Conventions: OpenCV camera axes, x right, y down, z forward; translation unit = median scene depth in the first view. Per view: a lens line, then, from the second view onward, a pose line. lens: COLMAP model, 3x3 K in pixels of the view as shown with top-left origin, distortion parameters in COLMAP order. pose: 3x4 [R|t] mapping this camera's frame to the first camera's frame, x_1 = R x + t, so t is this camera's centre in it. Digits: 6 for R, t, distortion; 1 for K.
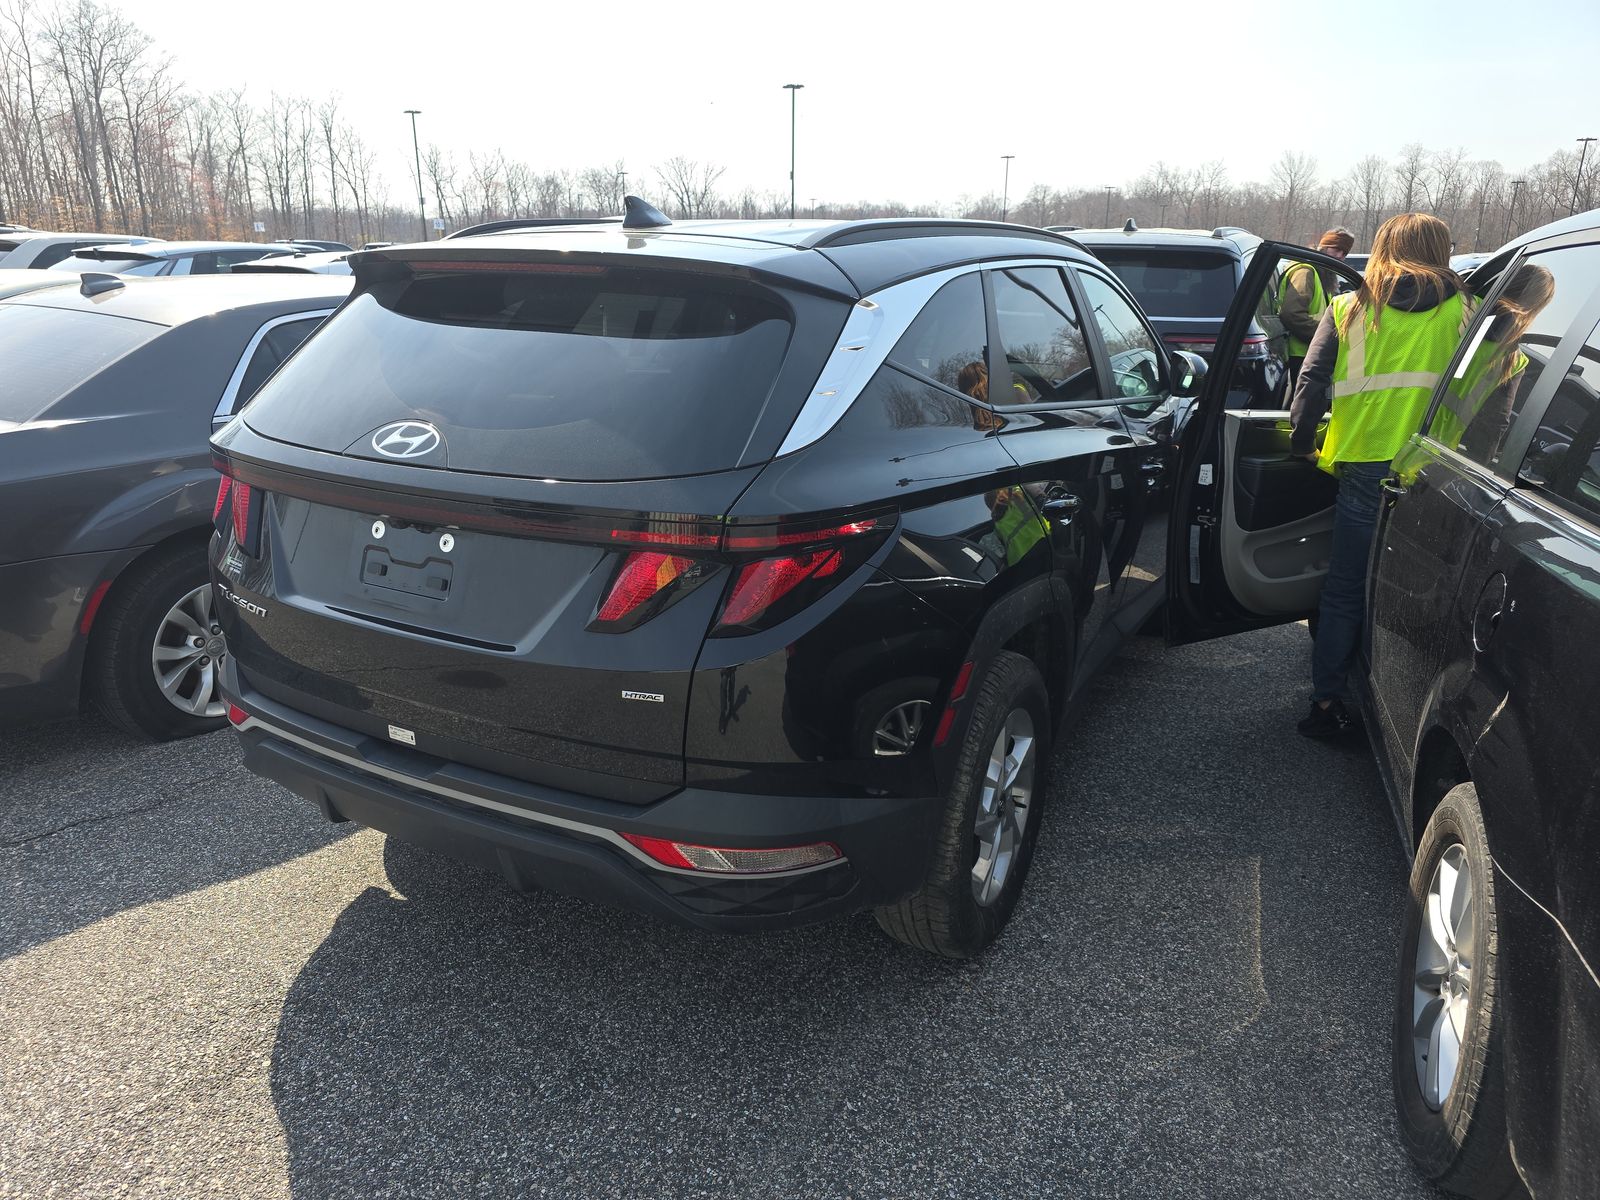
lens RADIAL K [[1079.1, 0, 803.7], [0, 1079.1, 606.0], [0, 0, 1]] dist [0.045759, -0.040282]
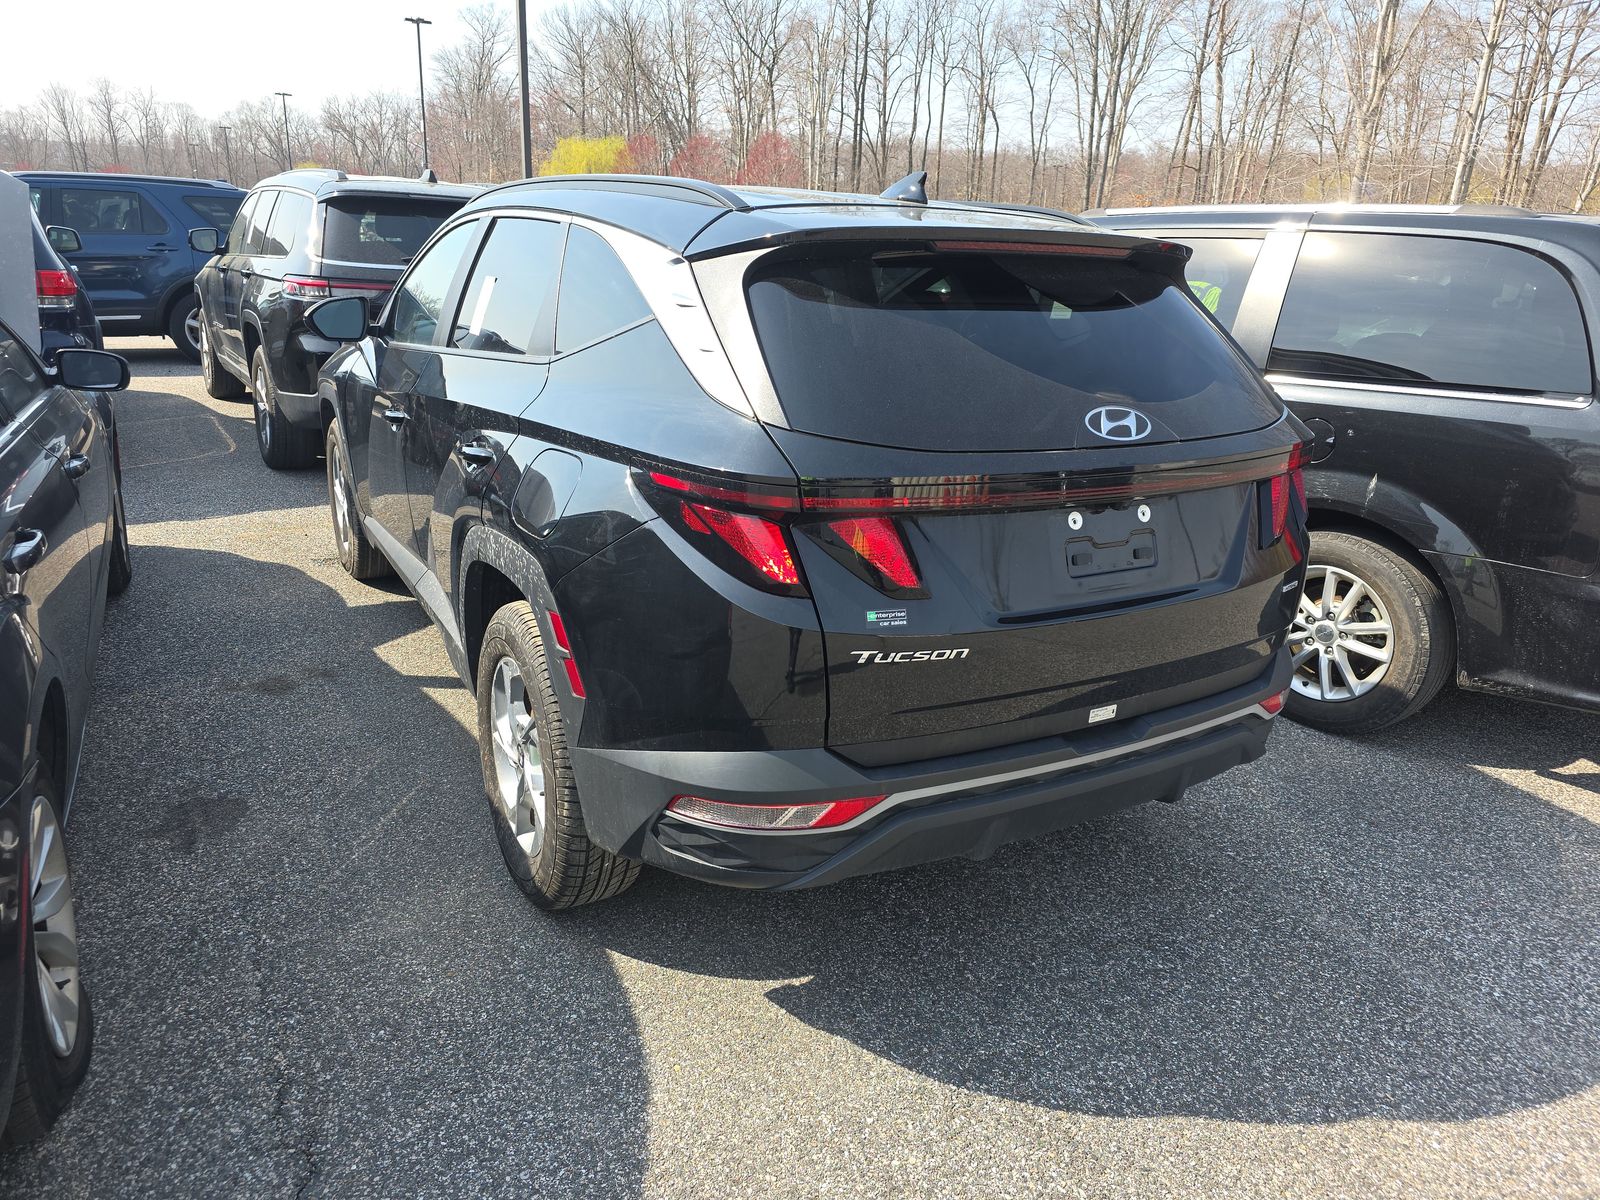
lens RADIAL K [[1070.6, 0, 800.0], [0, 1070.6, 600.0], [0, 0, 1]] dist [0.027145, -0.036016]
pose [[0.522045, -0.255357, 0.813795, -1.380714], [0.214124, 0.962811, 0.164757, -0.222571], [-0.825603, 0.088243, 0.557309, 0.696040]]
